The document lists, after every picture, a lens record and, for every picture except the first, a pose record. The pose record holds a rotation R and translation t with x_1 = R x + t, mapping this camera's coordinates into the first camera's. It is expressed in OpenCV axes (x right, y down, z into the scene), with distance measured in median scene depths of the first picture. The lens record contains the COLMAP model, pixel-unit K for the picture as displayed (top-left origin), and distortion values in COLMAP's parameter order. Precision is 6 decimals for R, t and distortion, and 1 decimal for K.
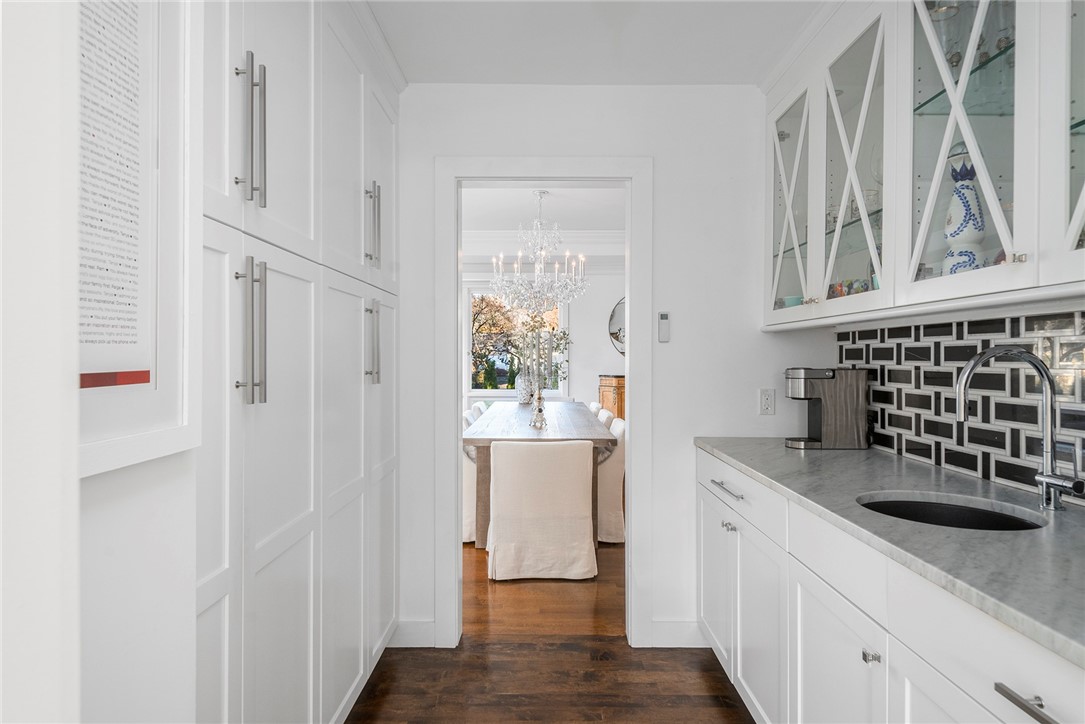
lens RADIAL K [[586.6, 0, 542.5], [0, 586.6, 362.0], [0, 0, 1]] dist [0.001486, -0.000432]
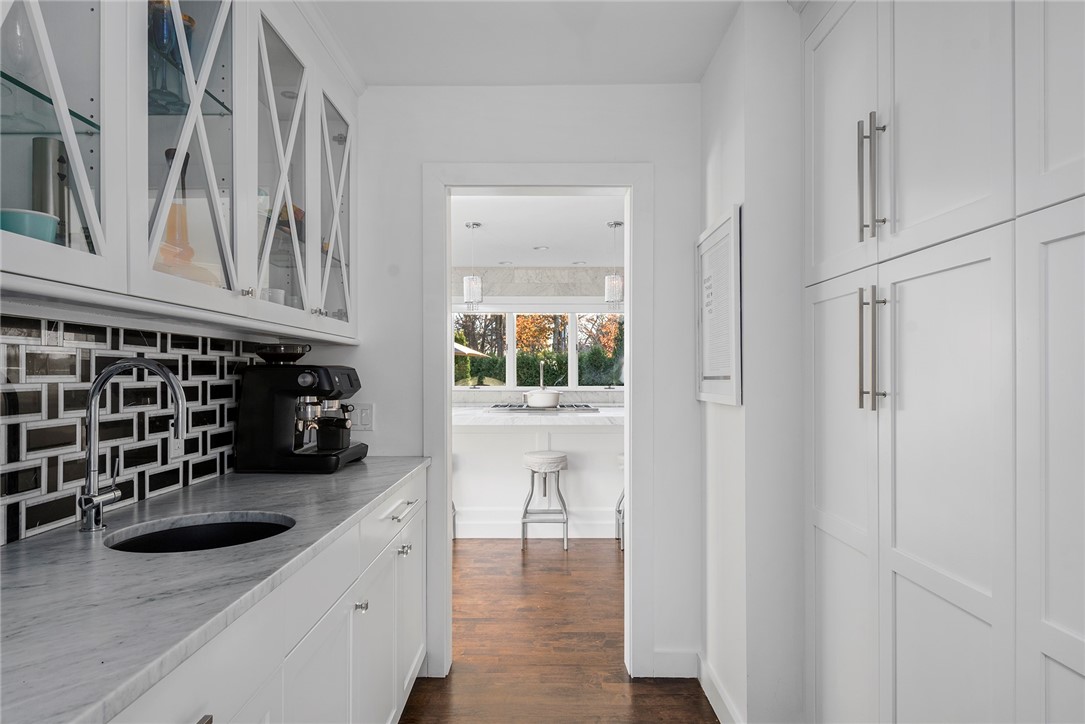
lens RADIAL K [[635.6, 0, 542.5], [0, 635.6, 362.0], [0, 0, 1]] dist [0.000195, 0.000026]
pose [[-0.999994, -0.002318, -0.002607, 0.103831], [-0.002292, 0.999950, -0.009783, -0.013843], [0.002629, -0.009777, -0.999949, 1.950829]]
